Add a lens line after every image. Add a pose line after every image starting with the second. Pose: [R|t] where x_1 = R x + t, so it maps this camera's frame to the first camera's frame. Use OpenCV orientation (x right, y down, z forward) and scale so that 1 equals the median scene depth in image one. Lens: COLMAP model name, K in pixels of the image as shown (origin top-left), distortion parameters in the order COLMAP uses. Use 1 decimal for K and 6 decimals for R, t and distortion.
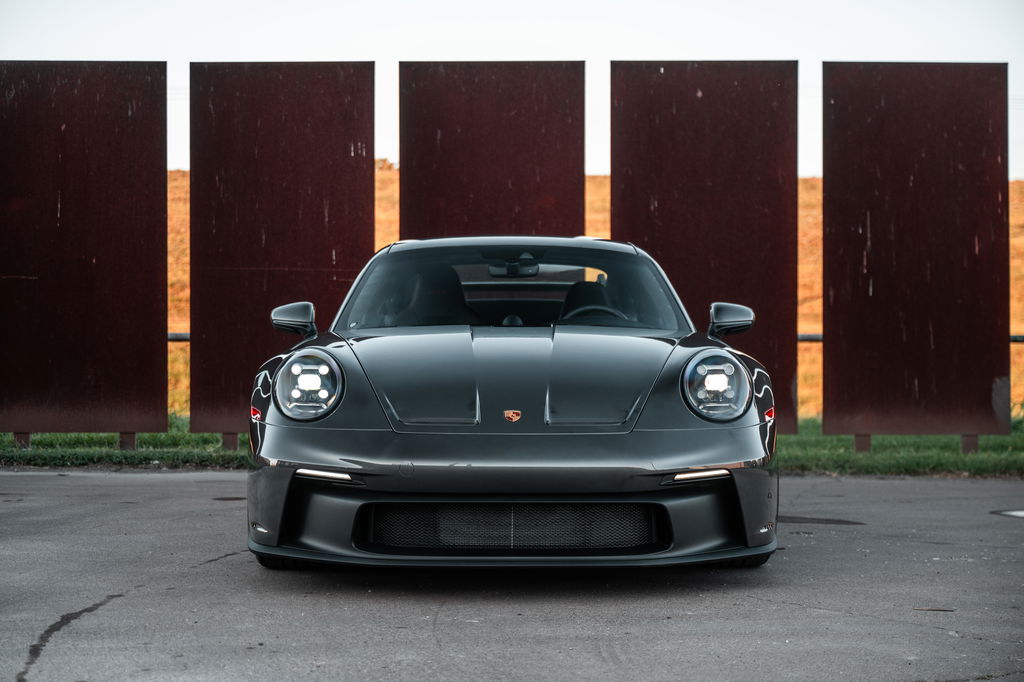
lens RADIAL K [[1864.2, 0, 505.0], [0, 1864.2, 339.8], [0, 0, 1]] dist [-0.000165, 0.000000]
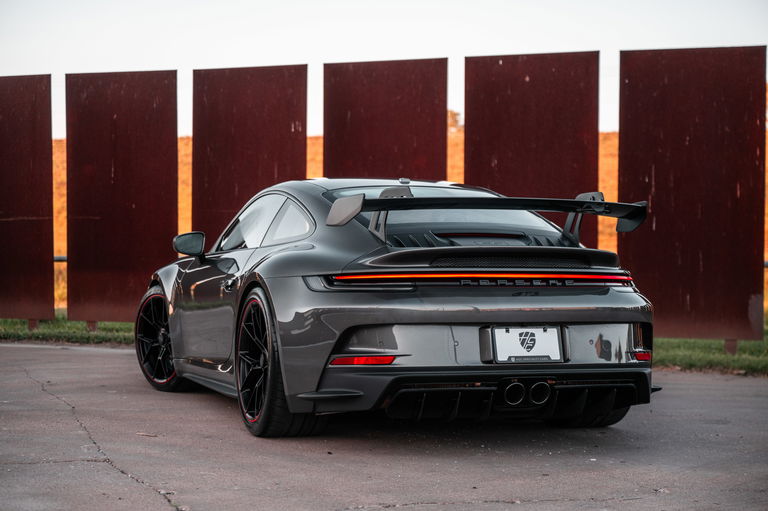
lens RADIAL K [[1484.1, 0, 382.0], [0, 1484.1, 255.2], [0, 0, 1]] dist [0.000013, 0.000000]
pose [[0.934104, 0.006460, -0.356941, 0.386978], [-0.008897, 0.999947, -0.005187, 0.000874], [0.356889, 0.008021, 0.934112, -0.029463]]
